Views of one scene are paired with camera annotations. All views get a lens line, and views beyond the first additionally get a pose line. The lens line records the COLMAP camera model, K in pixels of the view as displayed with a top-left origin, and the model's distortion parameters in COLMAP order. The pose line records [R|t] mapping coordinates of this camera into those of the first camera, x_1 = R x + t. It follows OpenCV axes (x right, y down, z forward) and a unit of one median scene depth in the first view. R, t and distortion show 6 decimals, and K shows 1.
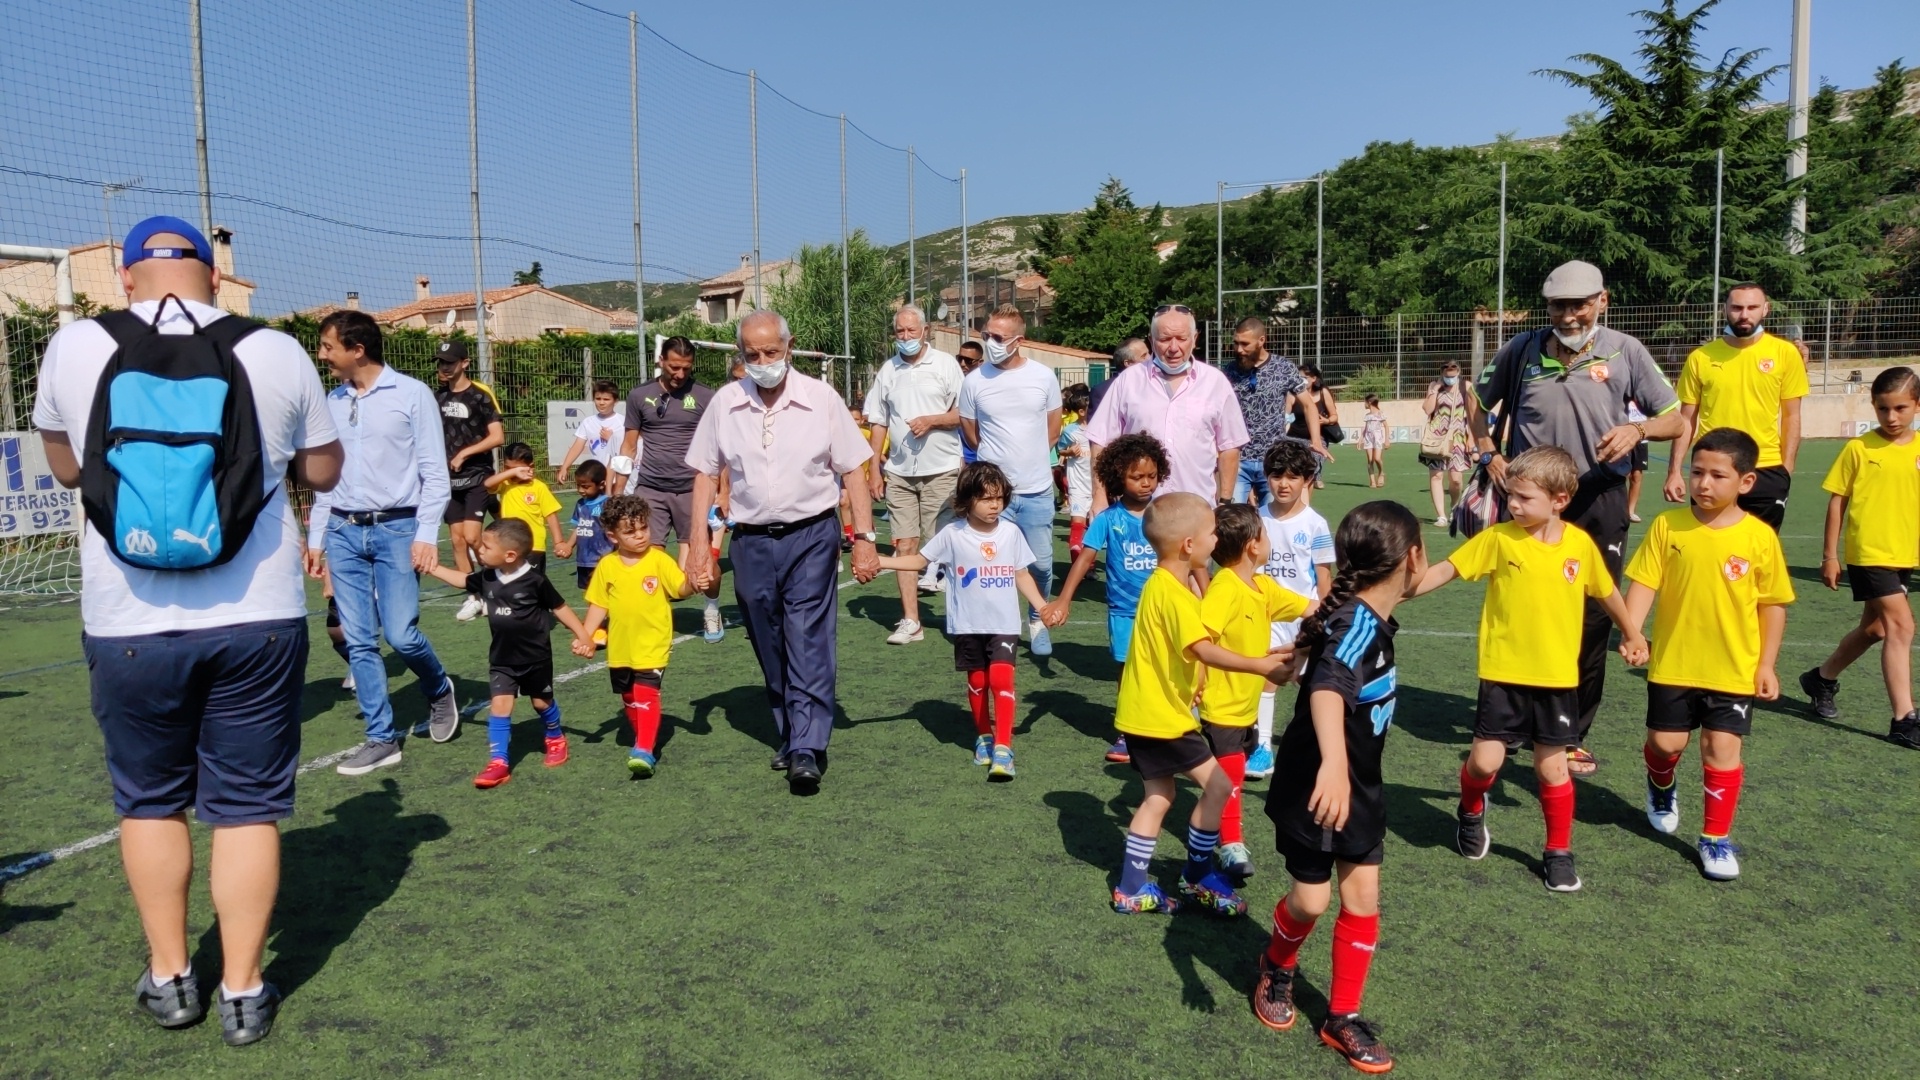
lens RADIAL K [[1512.7, 0, 951.2], [0, 1512.7, 576.5], [0, 0, 1]] dist [0.050297, -0.116767]
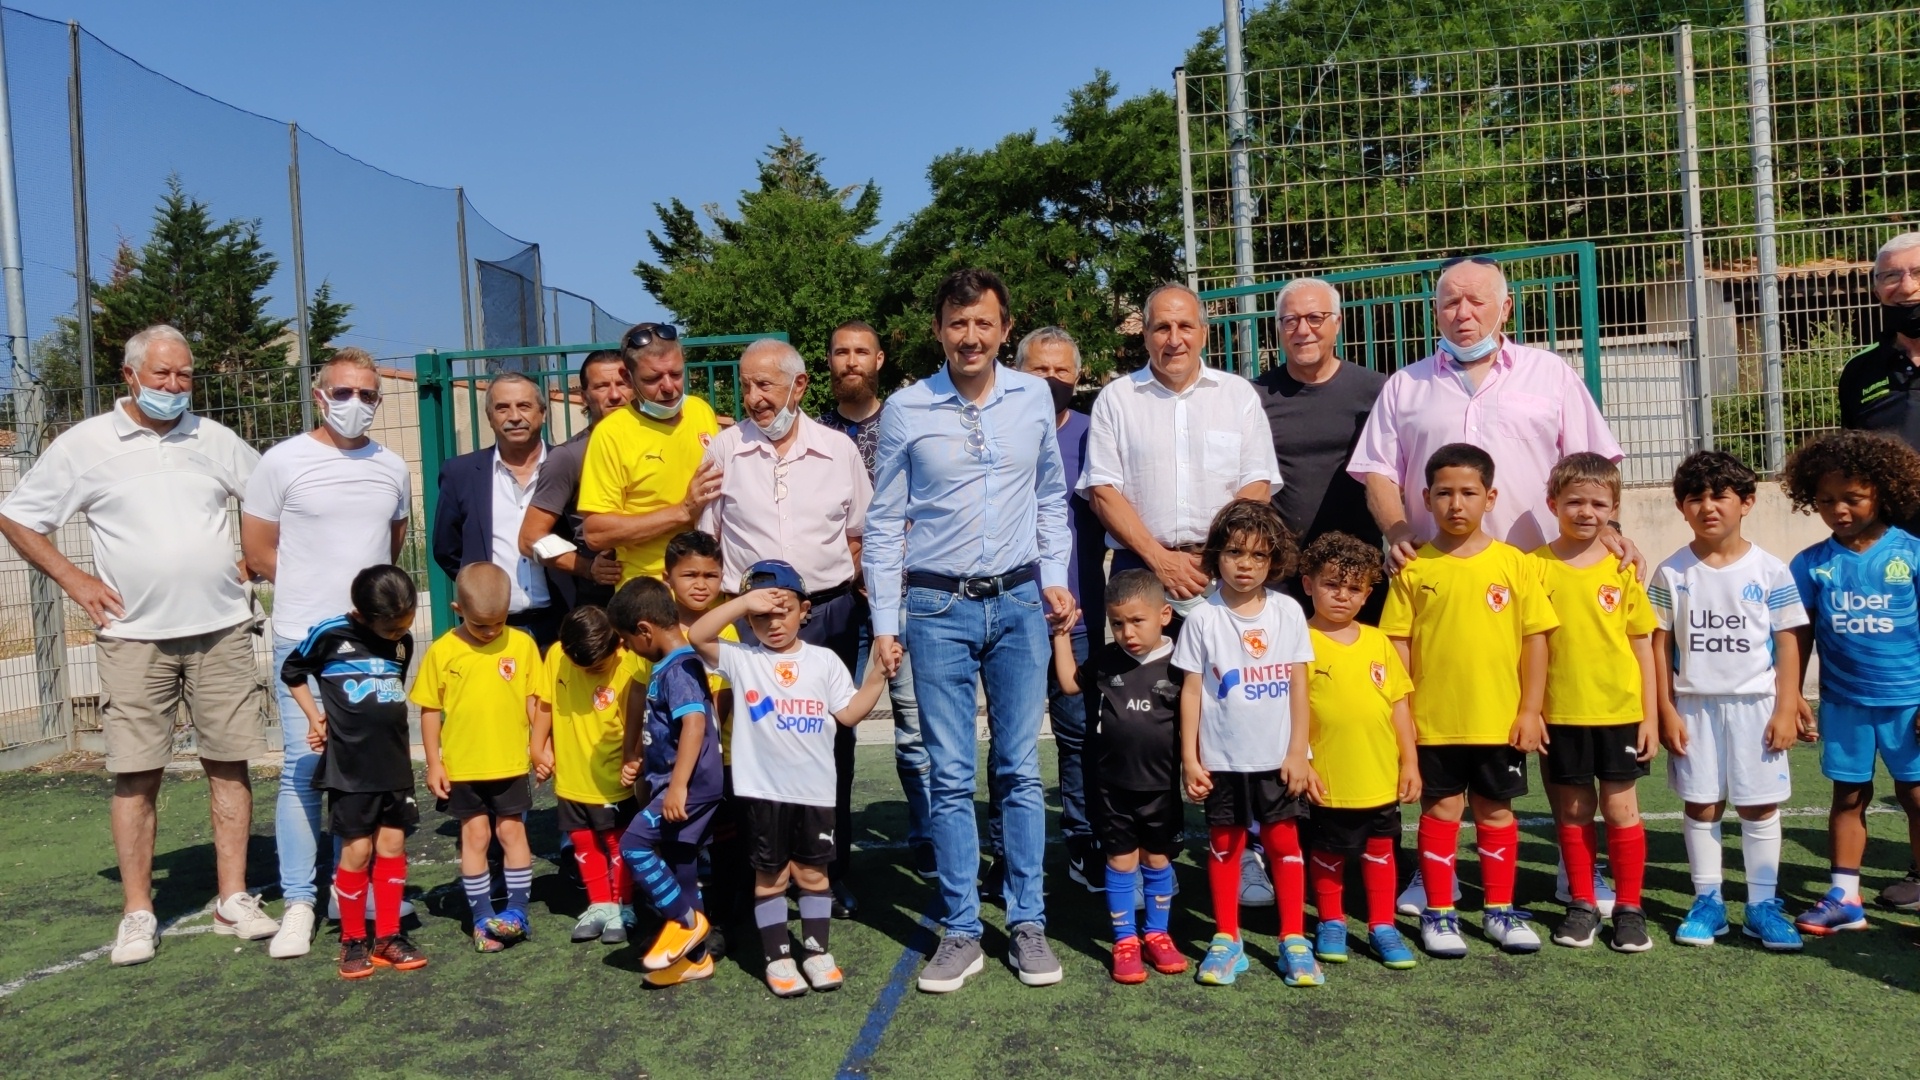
lens RADIAL K [[1512.7, 0, 951.2], [0, 1512.7, 576.5], [0, 0, 1]] dist [0.050297, -0.116767]
pose [[0.982366, -0.047923, 0.180724, 0.080685], [0.063760, 0.994519, -0.082863, -0.072479], [-0.175762, 0.092924, 0.980037, 0.650725]]
